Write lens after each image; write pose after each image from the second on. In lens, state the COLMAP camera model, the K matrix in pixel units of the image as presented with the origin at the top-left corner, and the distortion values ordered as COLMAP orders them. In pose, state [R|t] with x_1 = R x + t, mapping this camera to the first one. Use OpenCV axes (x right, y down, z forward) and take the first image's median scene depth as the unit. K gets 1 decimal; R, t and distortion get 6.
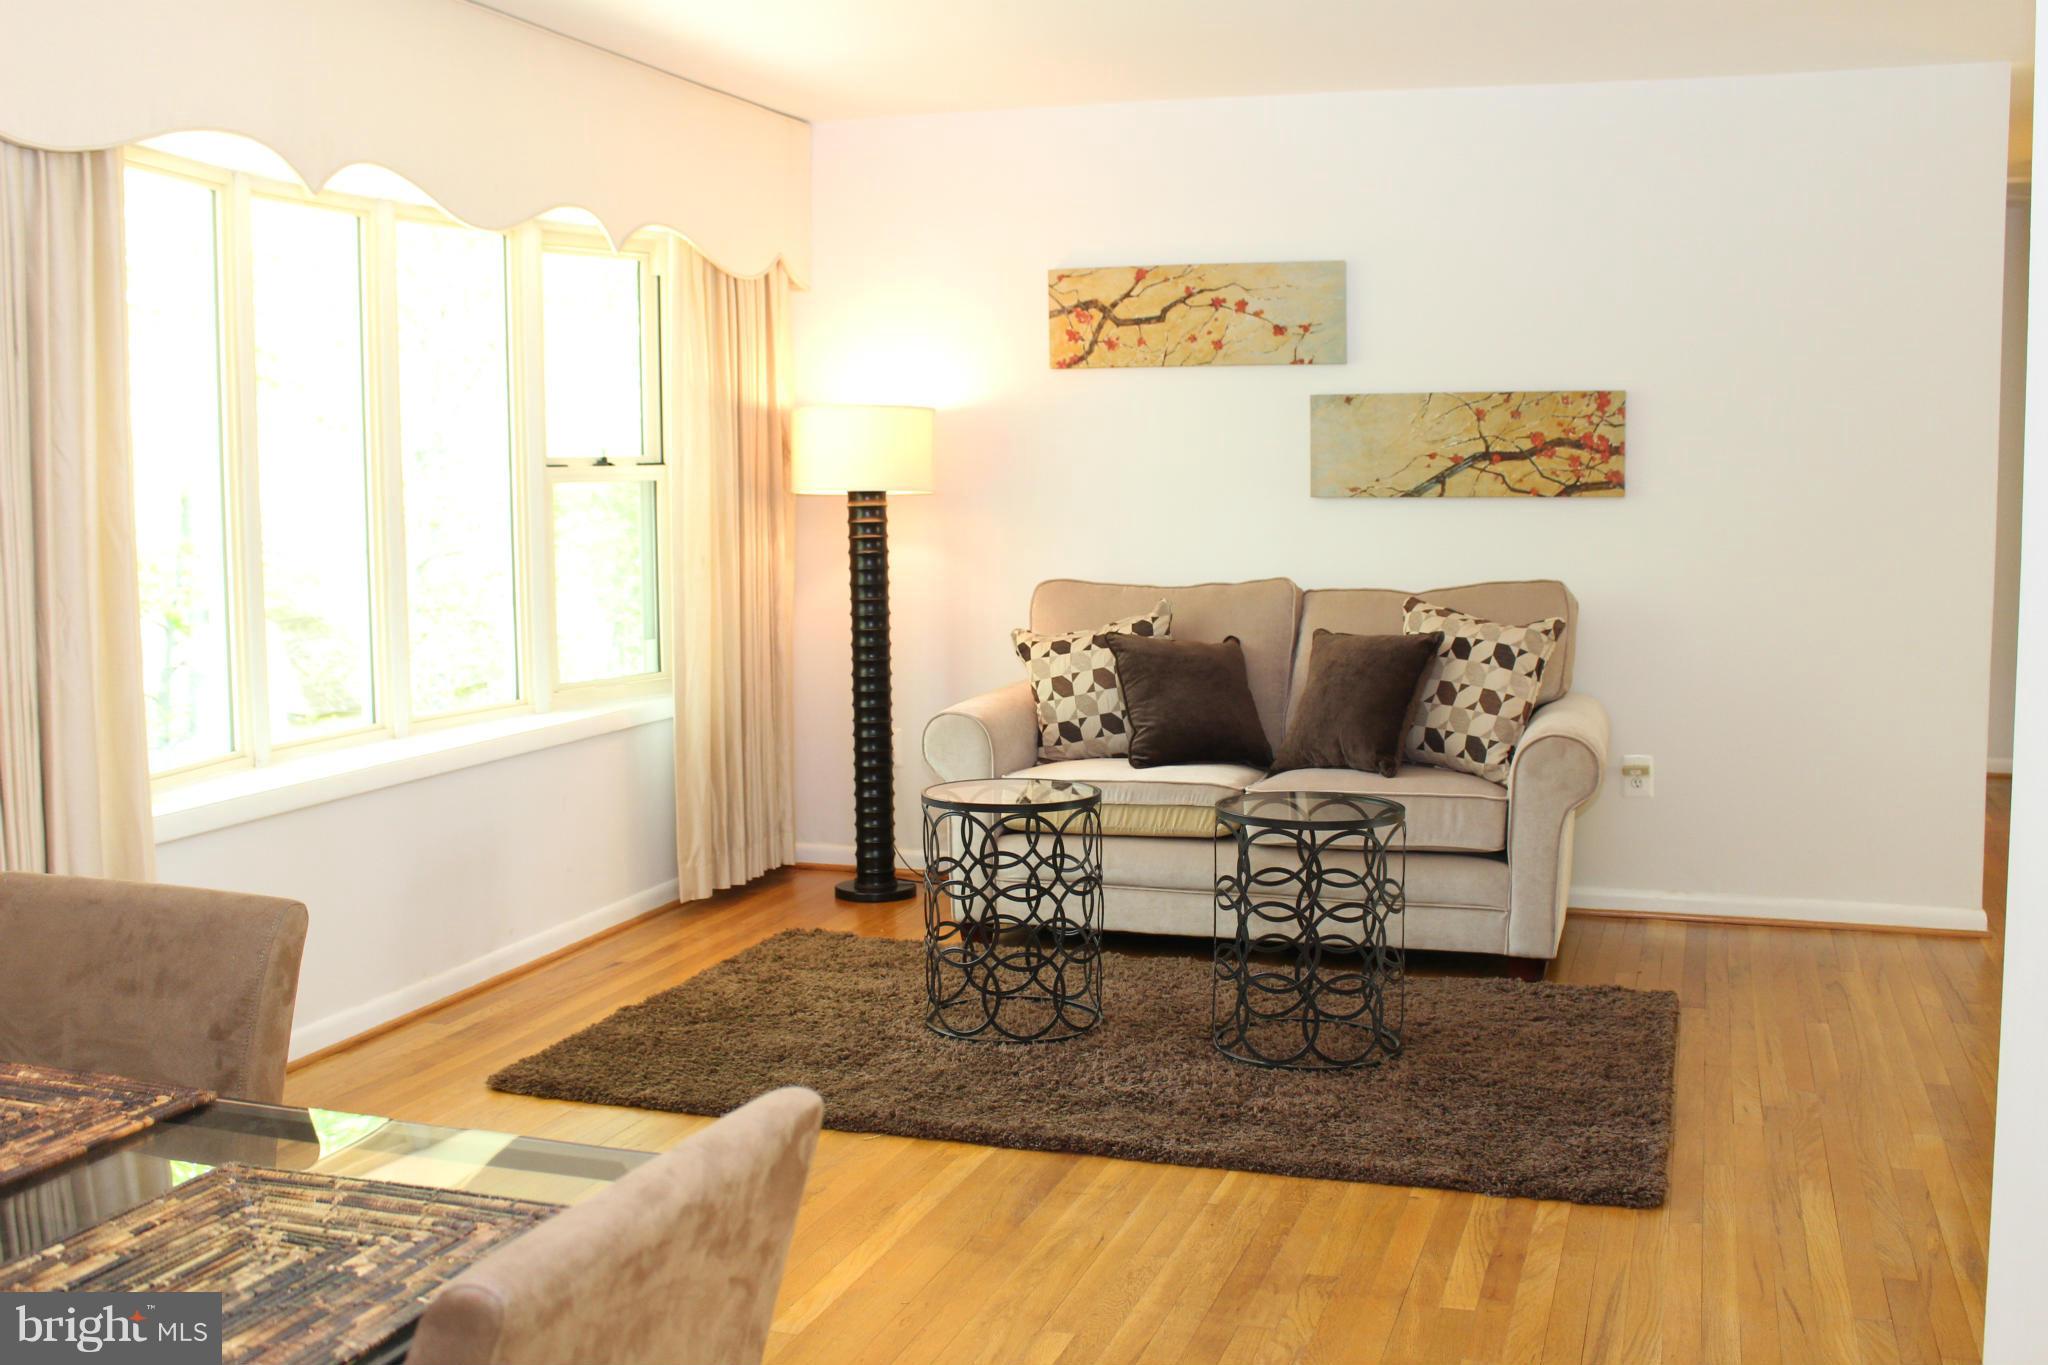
lens RADIAL K [[2097.0, 0, 1023.6], [0, 2097.0, 690.9], [0, 0, 1]] dist [-0.091672, 0.000000]
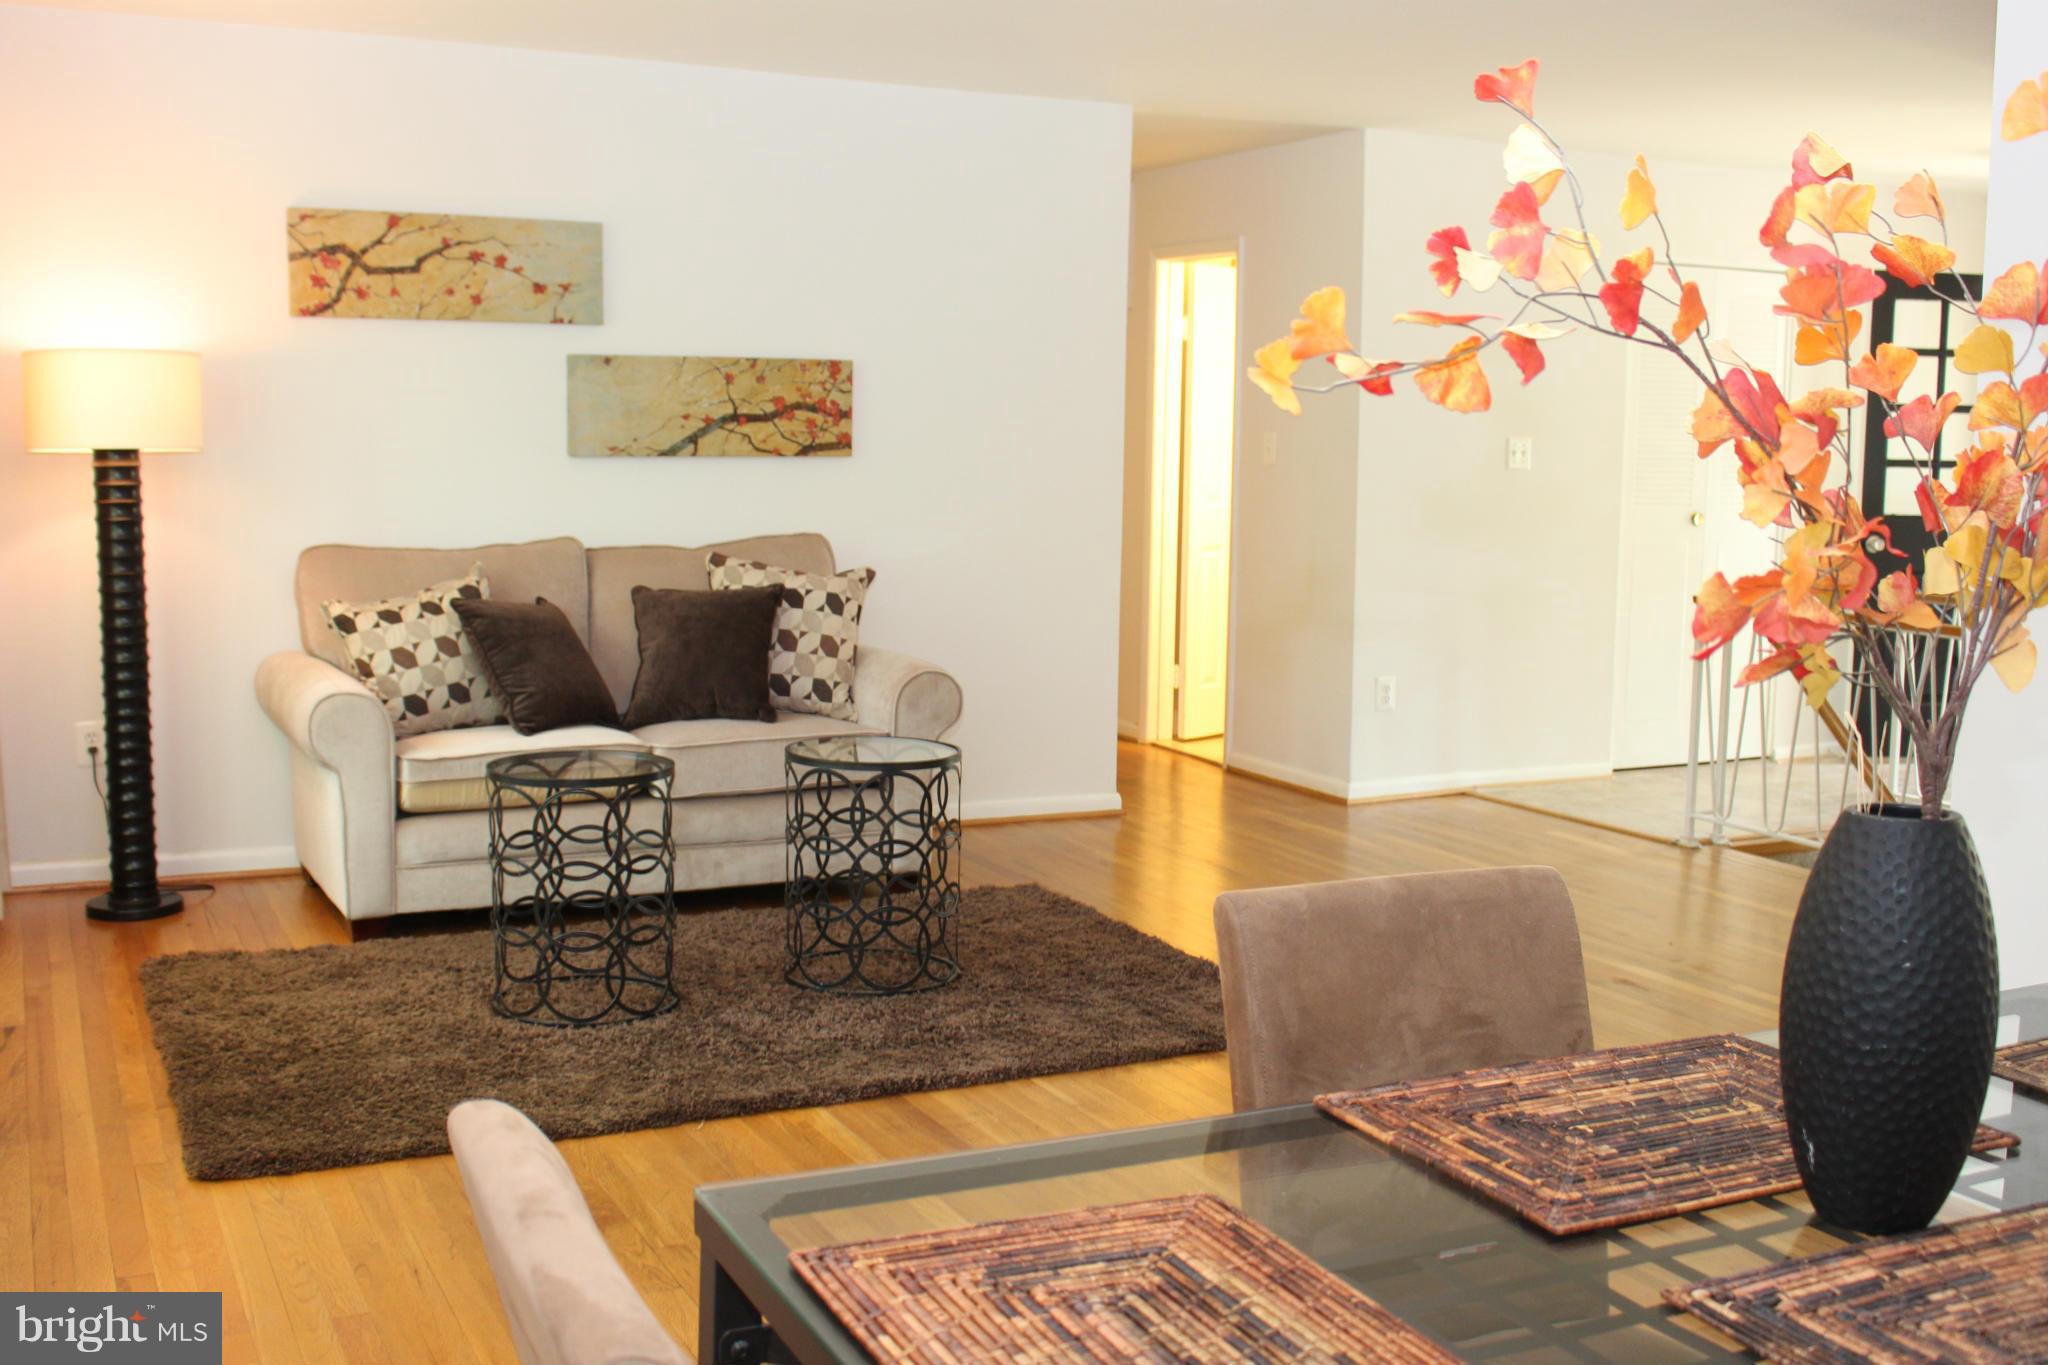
lens RADIAL K [[2057.0, 0, 1022.2], [0, 2057.0, 676.7], [0, 0, 1]] dist [-0.089633, 0.000000]
pose [[0.720135, -0.067800, 0.690514, -0.404225], [0.054418, 0.997668, 0.041207, -0.015875], [-0.691697, 0.007902, 0.722145, 0.143504]]
